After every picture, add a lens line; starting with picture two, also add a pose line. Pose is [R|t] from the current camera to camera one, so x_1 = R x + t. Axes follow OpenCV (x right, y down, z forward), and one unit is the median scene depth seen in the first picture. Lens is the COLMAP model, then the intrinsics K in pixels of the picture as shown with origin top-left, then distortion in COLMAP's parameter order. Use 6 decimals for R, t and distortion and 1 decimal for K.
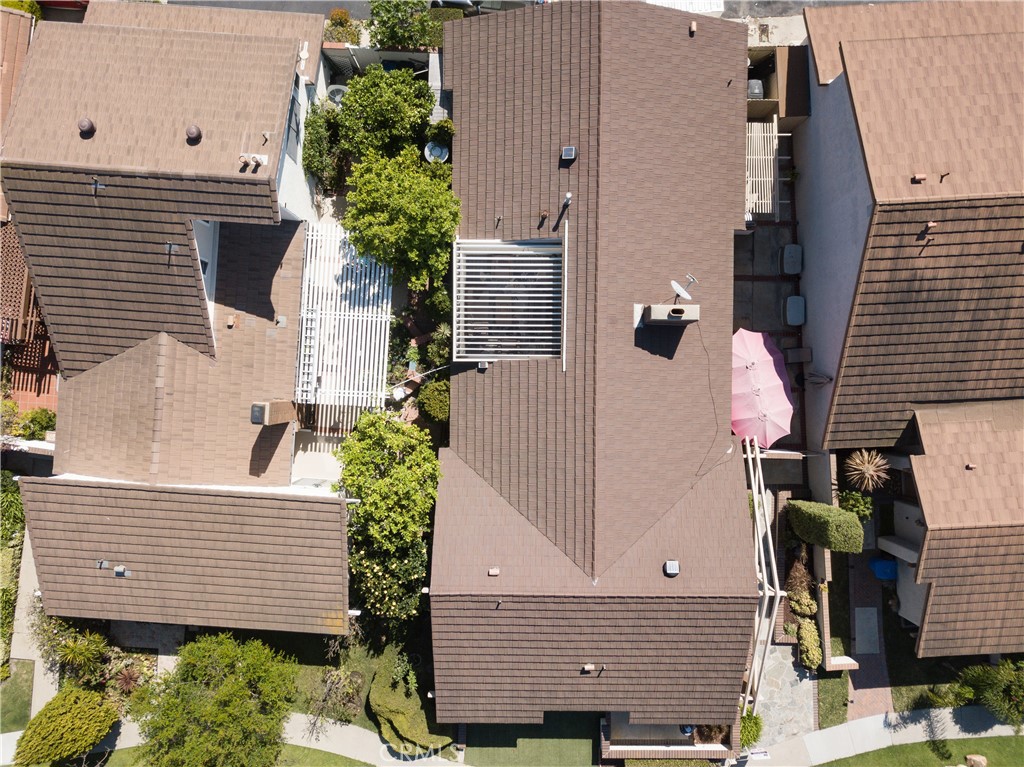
lens RADIAL K [[777.1, 0, 512.8], [0, 777.1, 382.8], [0, 0, 1]] dist [-0.004972, 0.006469]
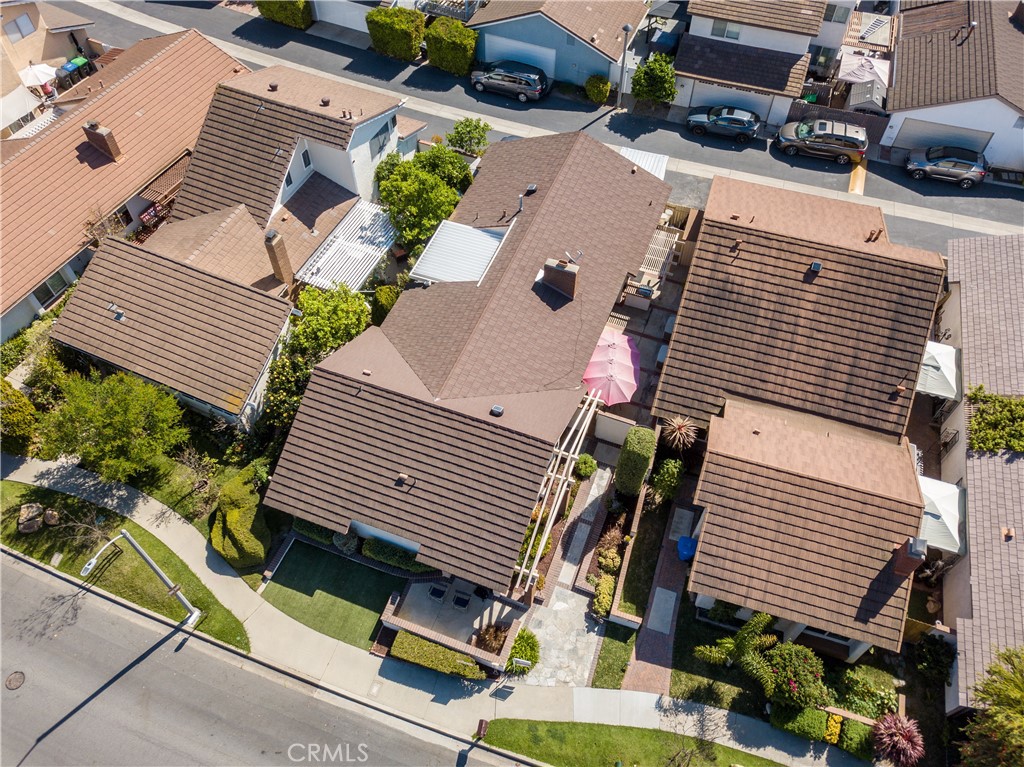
lens RADIAL K [[777.1, 0, 510.8], [0, 777.1, 383.8], [0, 0, 1]] dist [-0.004972, 0.006469]
pose [[0.935968, 0.290478, -0.198962, 0.428226], [-0.351973, 0.757729, -0.549510, 0.820184], [-0.008861, 0.584353, 0.811451, -0.032504]]
